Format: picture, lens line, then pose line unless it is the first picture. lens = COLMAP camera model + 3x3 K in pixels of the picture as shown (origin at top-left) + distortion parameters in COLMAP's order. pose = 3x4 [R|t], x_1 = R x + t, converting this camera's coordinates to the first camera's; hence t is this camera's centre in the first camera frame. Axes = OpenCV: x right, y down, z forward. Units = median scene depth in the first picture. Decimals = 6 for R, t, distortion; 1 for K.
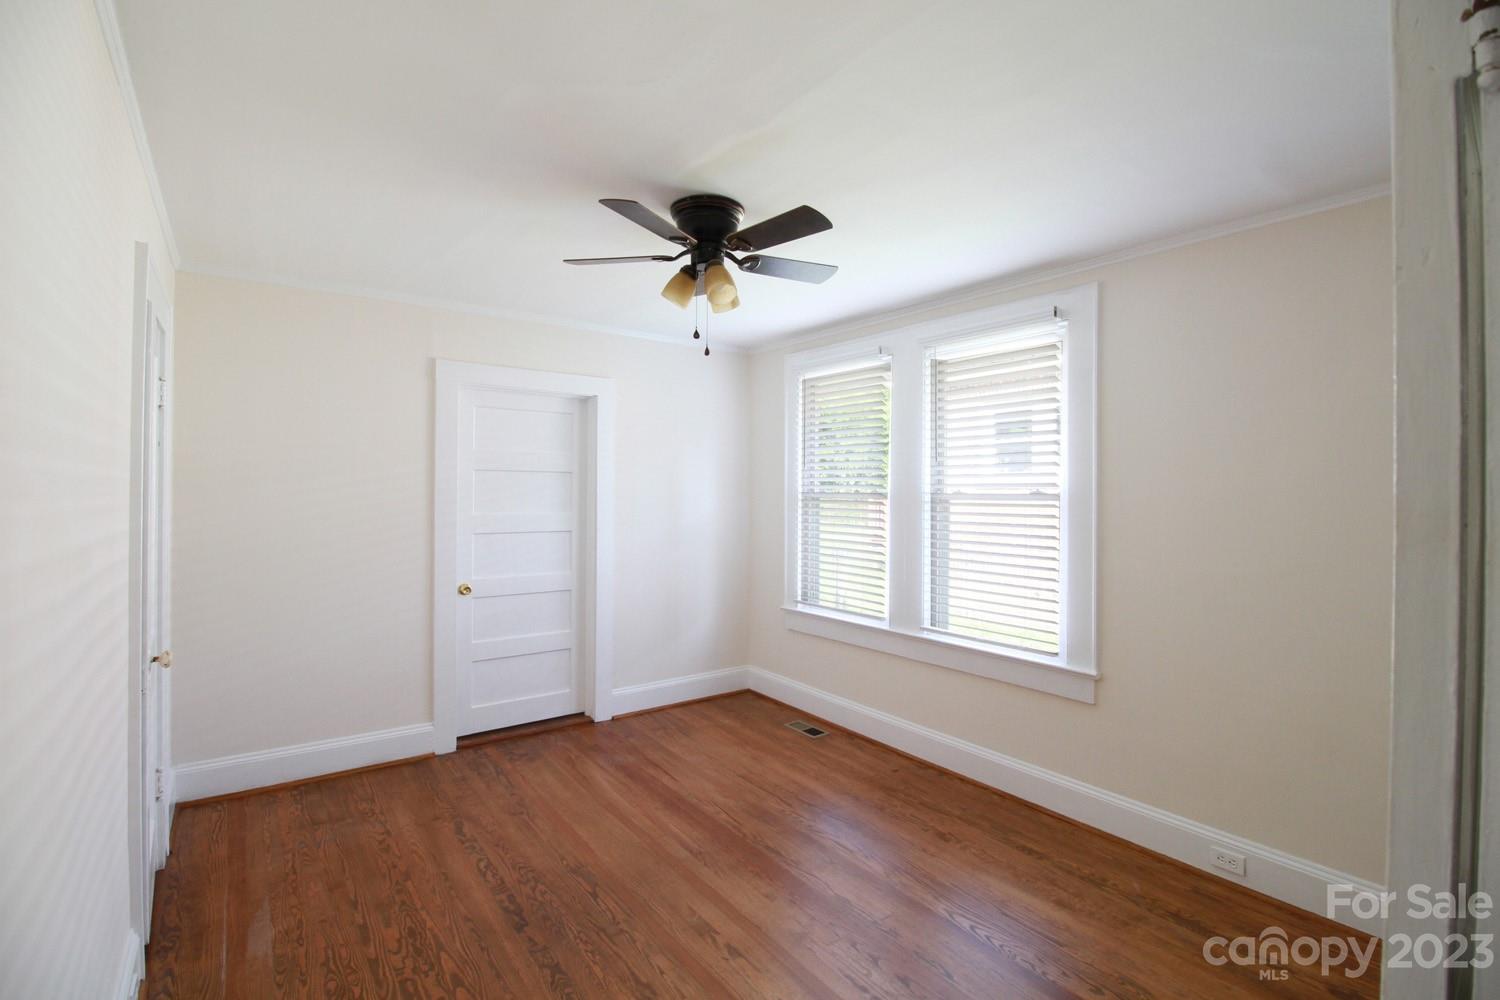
lens RADIAL K [[694.0, 0, 752.5], [0, 694.0, 490.8], [0, 0, 1]] dist [-0.001301, -0.013043]
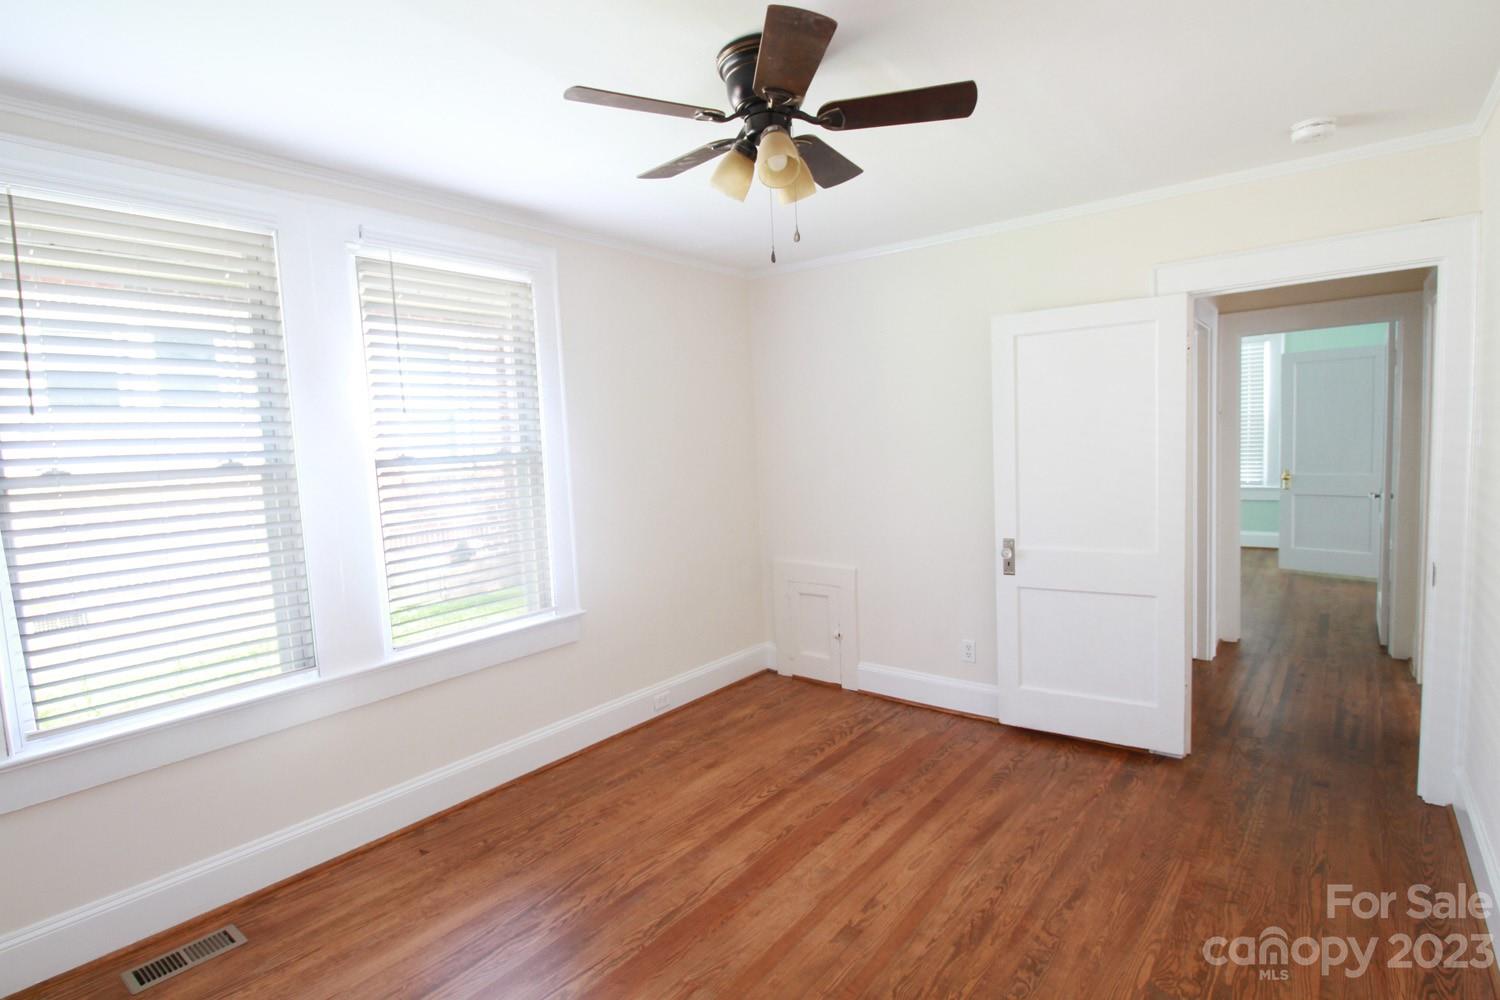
lens RADIAL K [[746.6, 0, 750.0], [0, 746.6, 500.0], [0, 0, 1]] dist [-0.011344, 0.000108]
pose [[-0.262102, -0.075219, 0.962104, -0.667107], [0.043433, 0.995028, 0.089625, -0.007719], [-0.964062, 0.065278, -0.257532, 0.973574]]
